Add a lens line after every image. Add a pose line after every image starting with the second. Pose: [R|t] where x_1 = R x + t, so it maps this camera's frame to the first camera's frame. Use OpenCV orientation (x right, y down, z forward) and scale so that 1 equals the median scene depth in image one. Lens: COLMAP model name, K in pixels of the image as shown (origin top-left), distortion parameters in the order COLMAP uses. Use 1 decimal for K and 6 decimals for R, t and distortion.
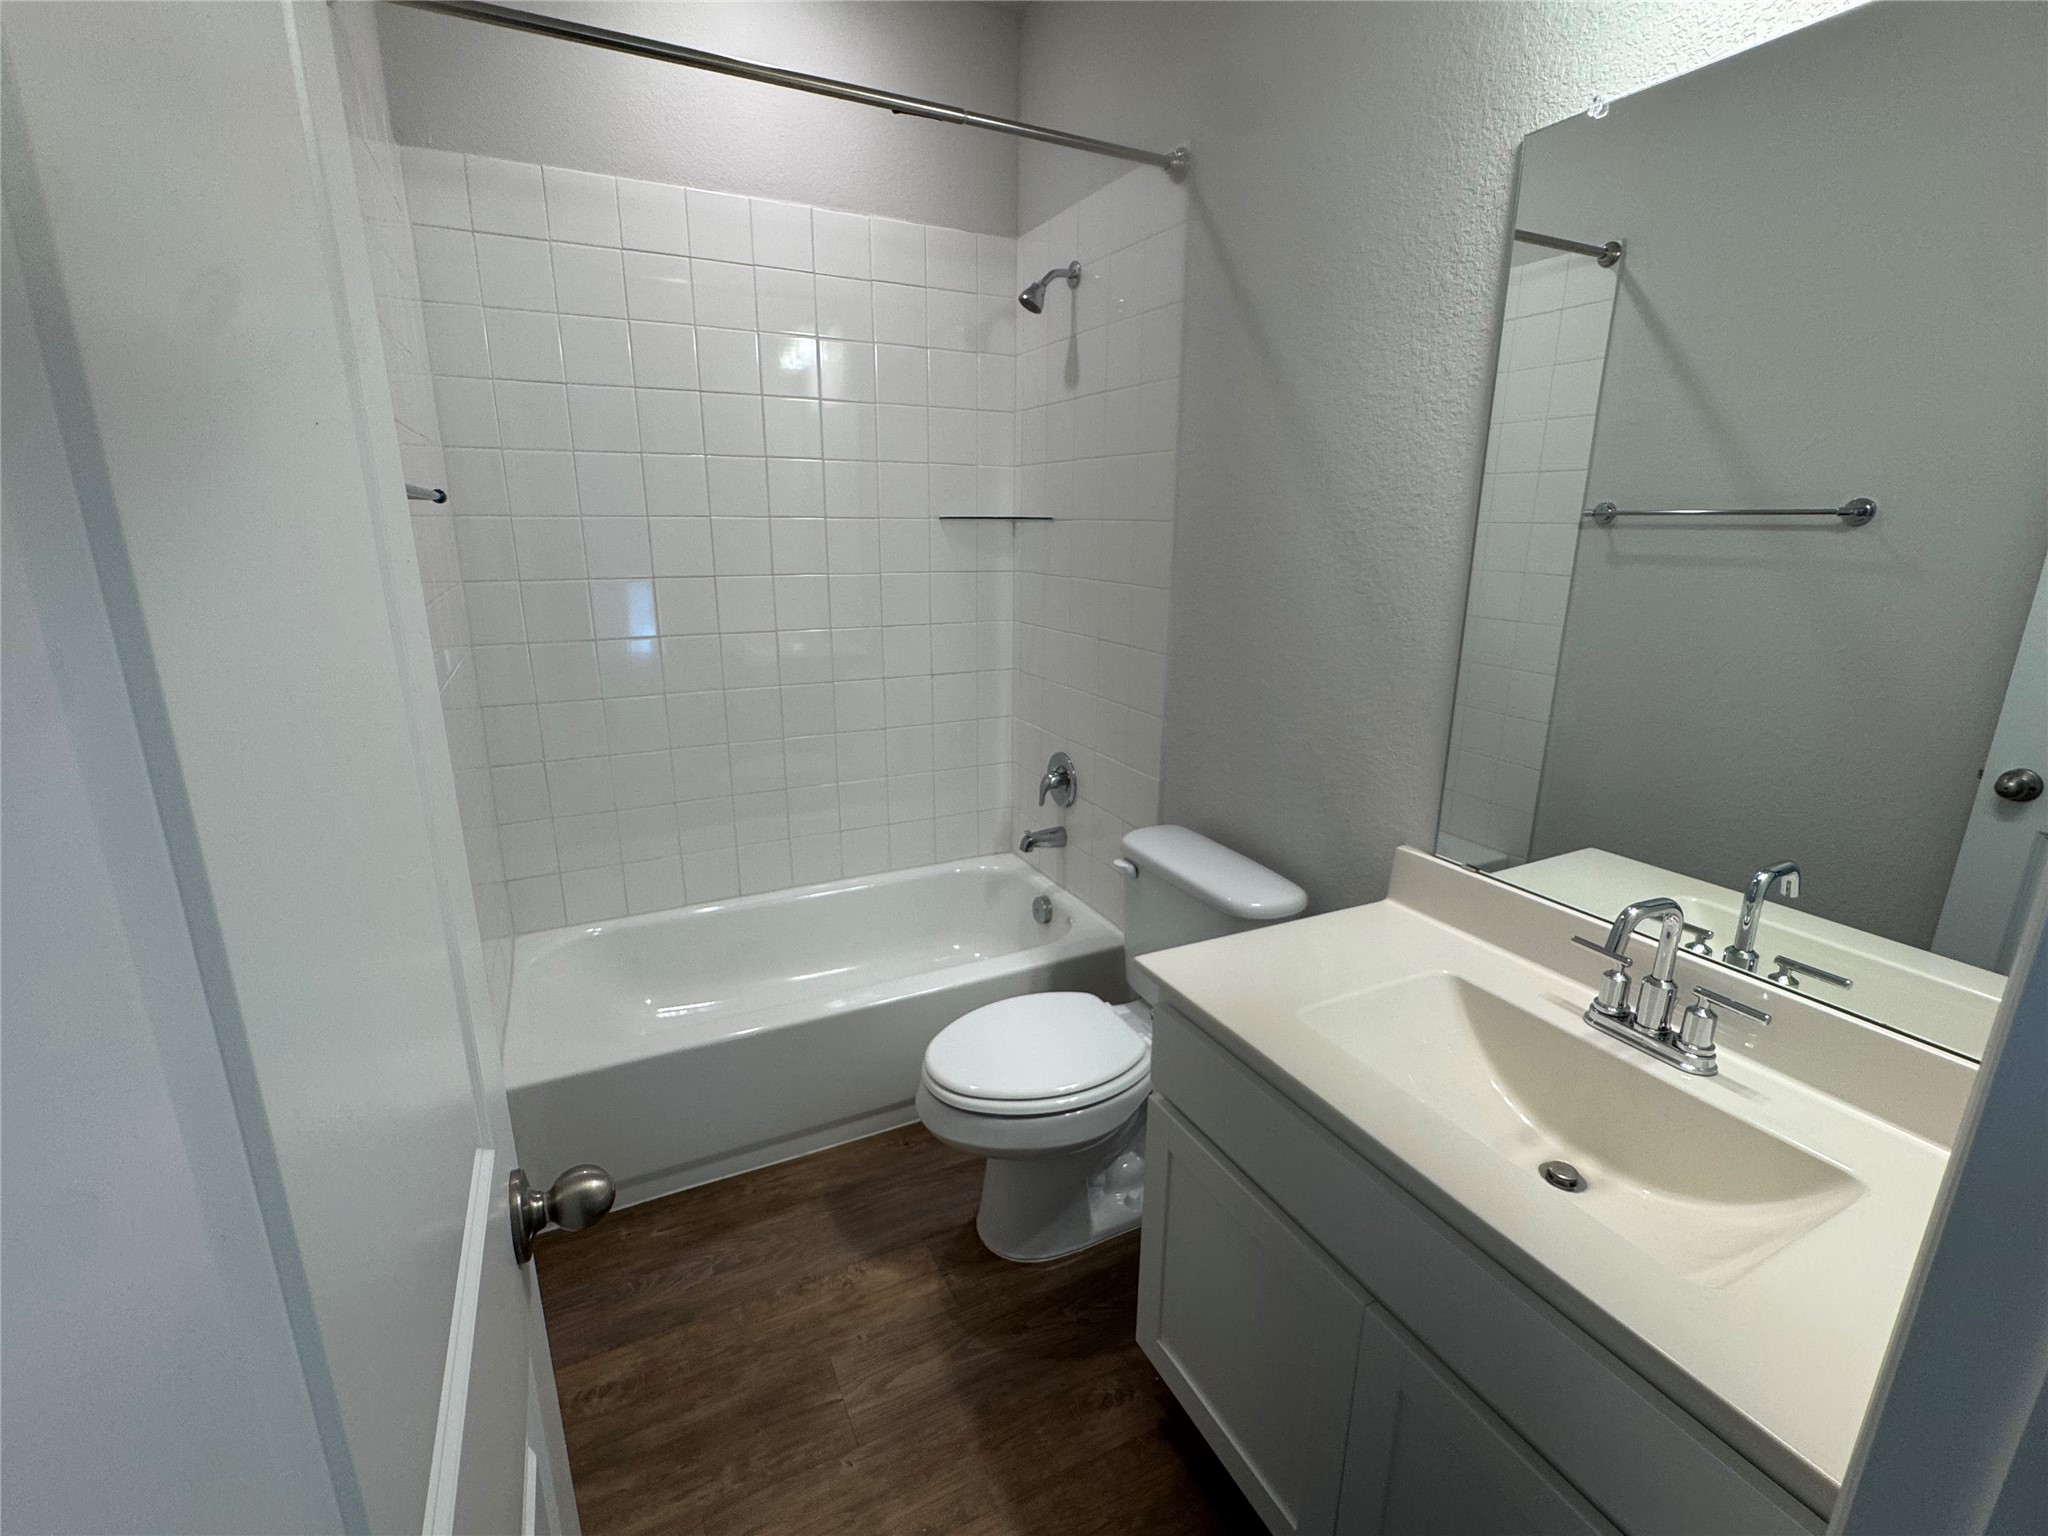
lens RADIAL K [[905.9, 0, 1024.0], [0, 905.9, 768.0], [0, 0, 1]] dist [-0.002356, -0.000390]
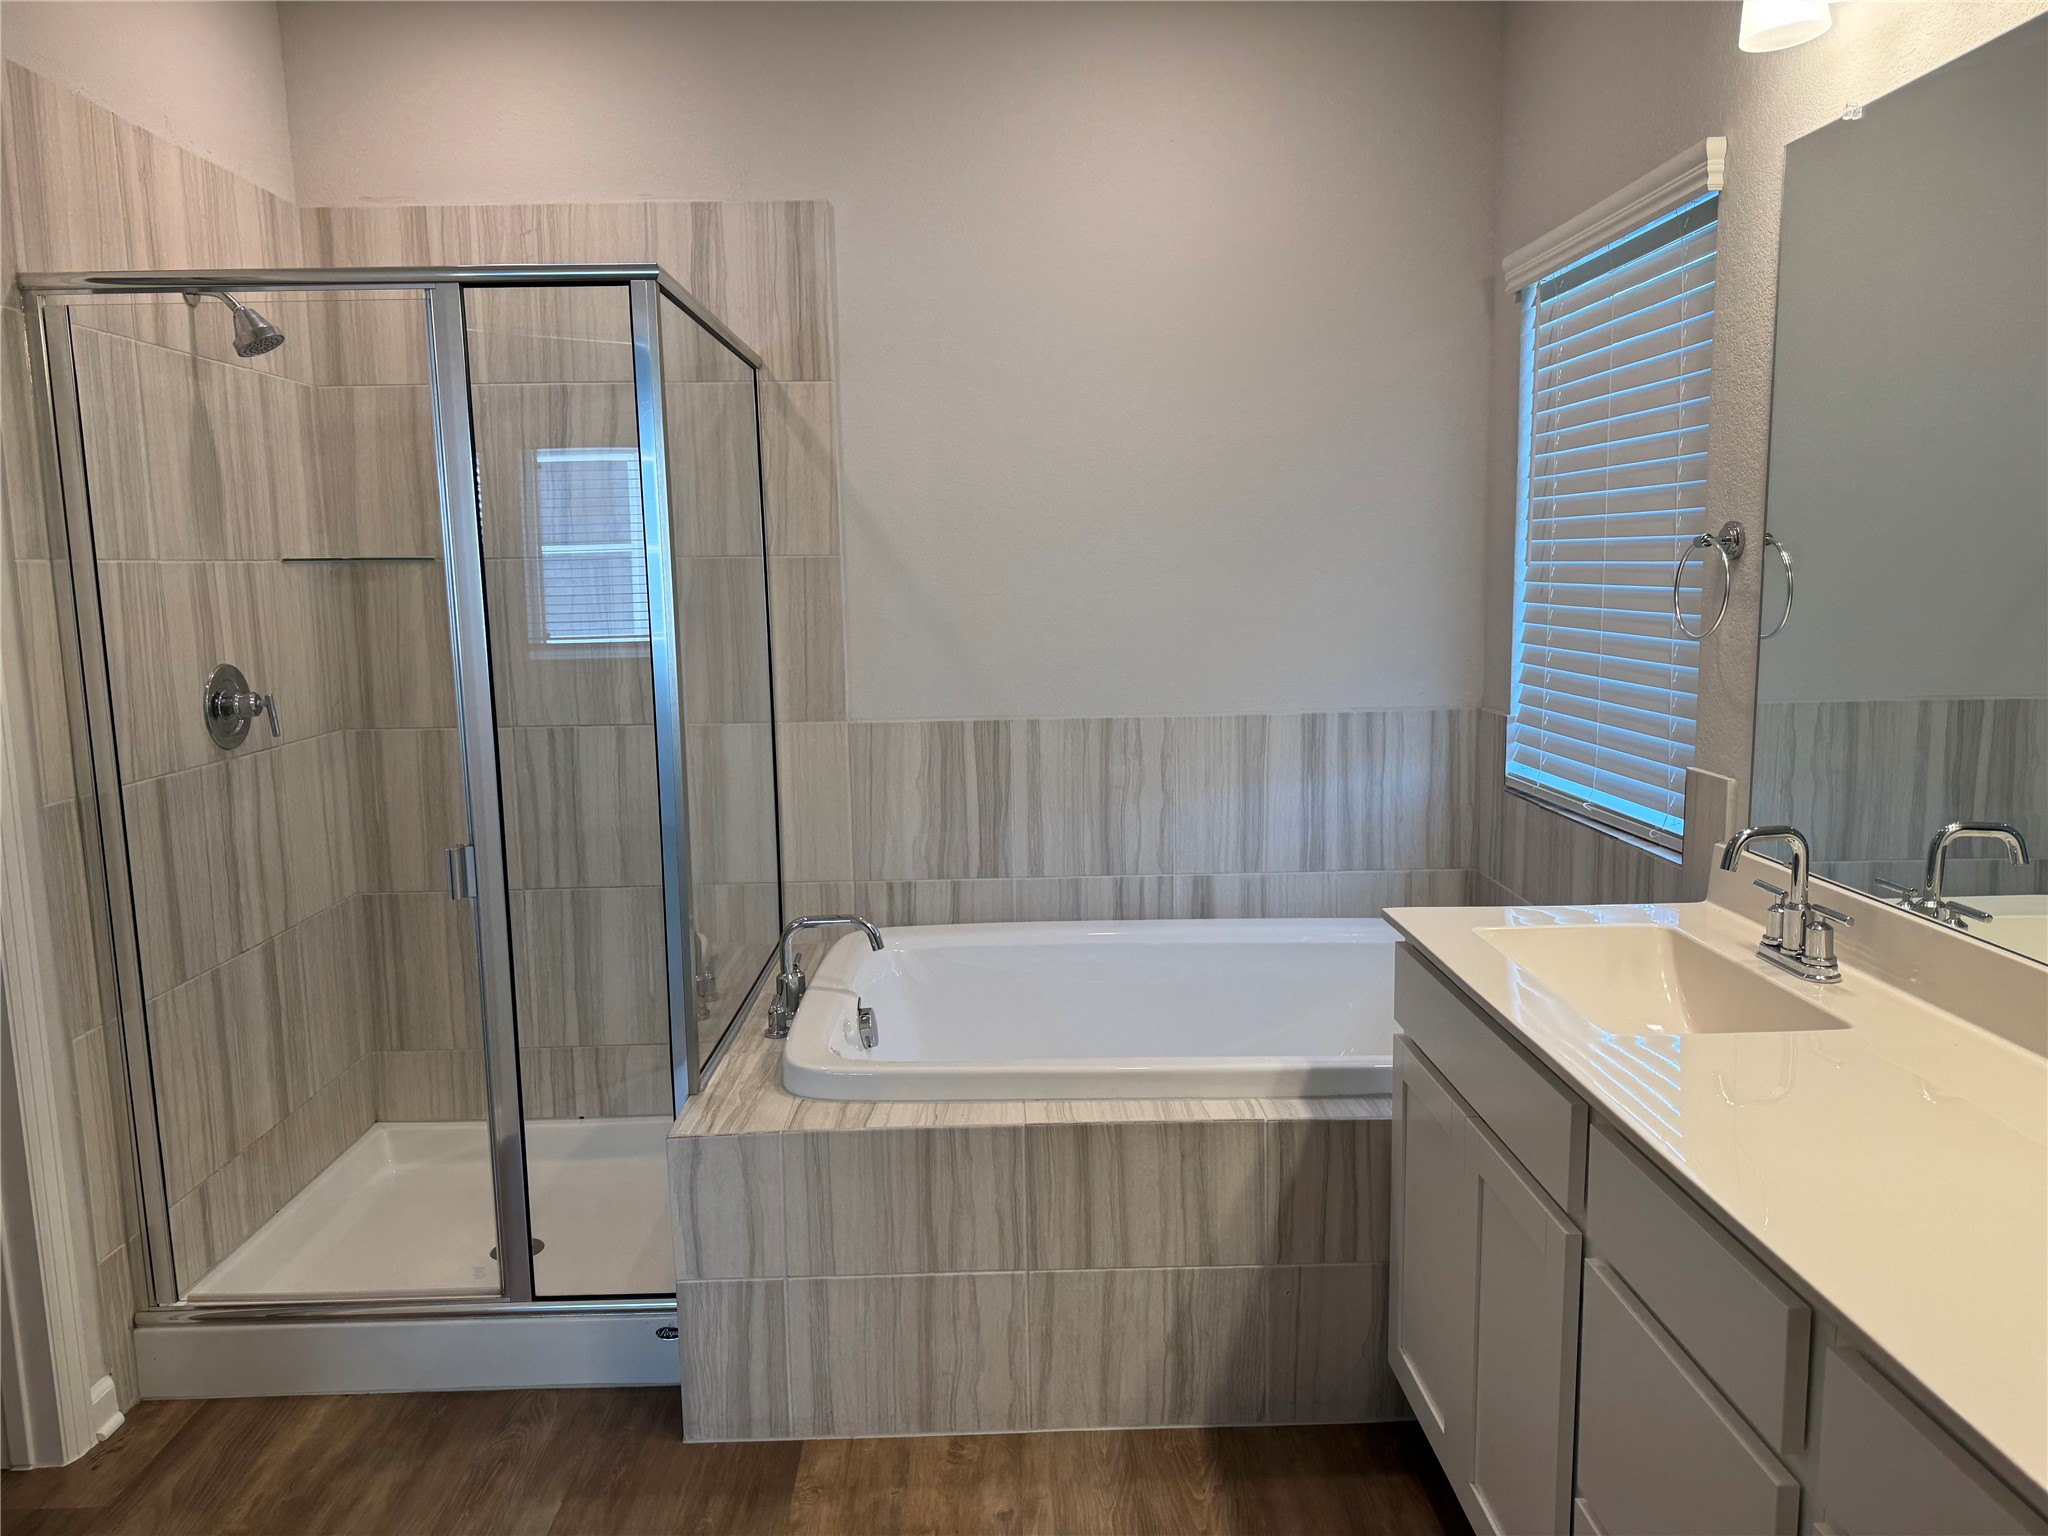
lens RADIAL K [[1437.3, 0, 1016.6], [0, 1437.3, 756.9], [0, 0, 1]] dist [0.165361, -0.267653]
pose [[0.908726, 0.022075, -0.416809, 0.556047], [-0.068708, 0.992889, -0.097211, 0.280248], [0.411700, 0.116976, 0.903781, -0.976018]]
